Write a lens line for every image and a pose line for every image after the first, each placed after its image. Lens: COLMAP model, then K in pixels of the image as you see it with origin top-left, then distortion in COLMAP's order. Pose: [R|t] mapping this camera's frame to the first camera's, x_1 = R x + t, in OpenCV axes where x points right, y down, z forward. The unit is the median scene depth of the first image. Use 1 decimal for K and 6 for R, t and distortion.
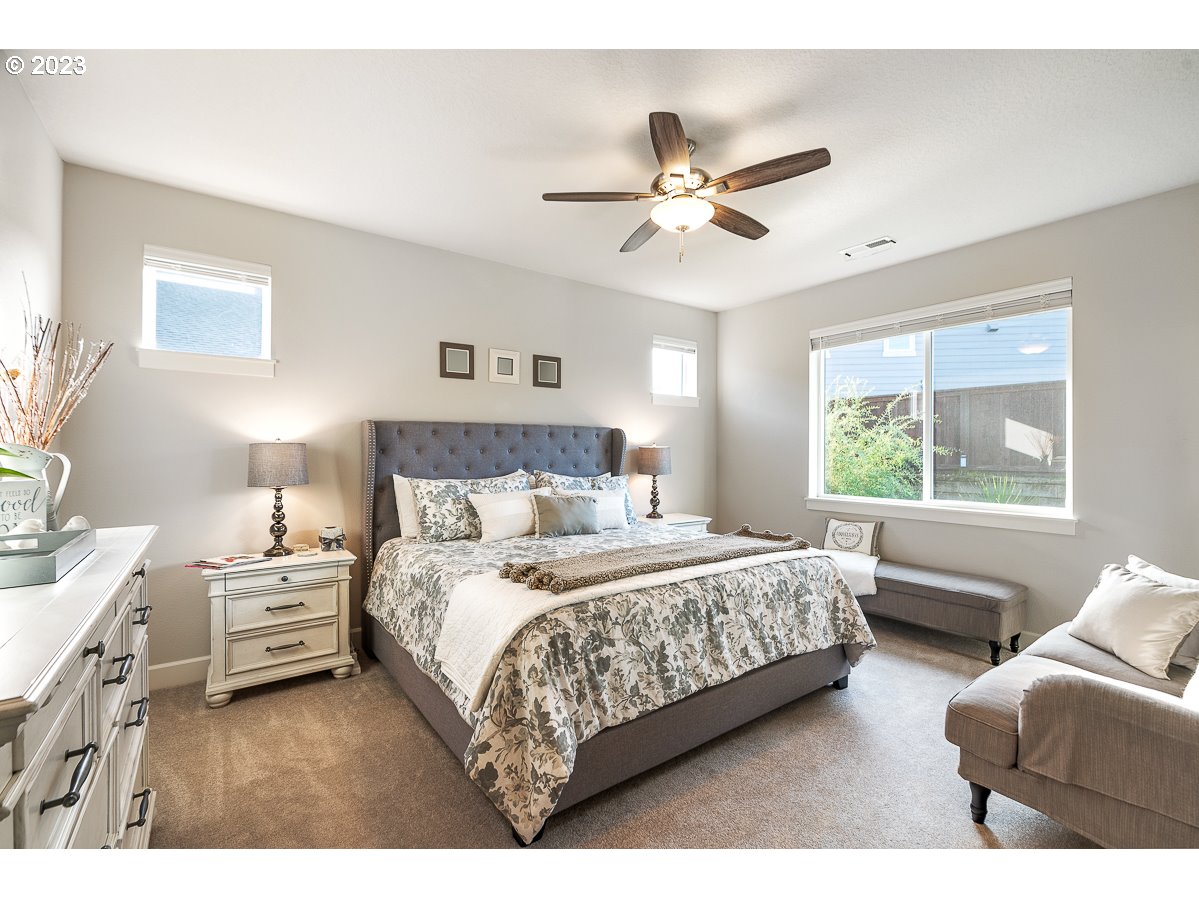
lens RADIAL K [[547.7, 0, 607.8], [0, 547.7, 449.5], [0, 0, 1]] dist [0.001181, 0.000776]
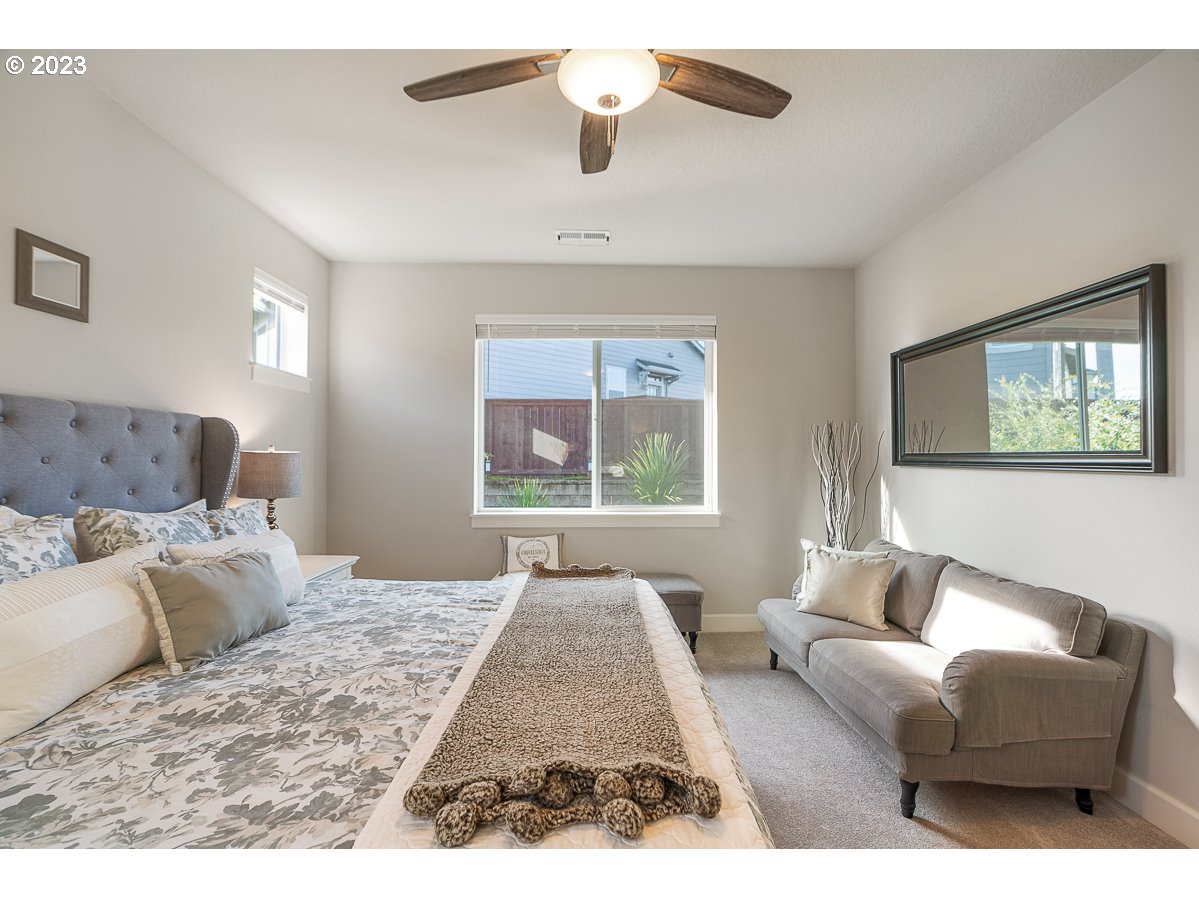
lens RADIAL K [[547.7, 0, 599.7], [0, 547.7, 452.0], [0, 0, 1]] dist [0.001181, 0.000776]
pose [[0.569144, 0.005754, 0.822218, -0.217111], [-0.002395, 0.999983, -0.005341, -0.002273], [-0.822234, 0.001071, 0.569148, 0.379280]]
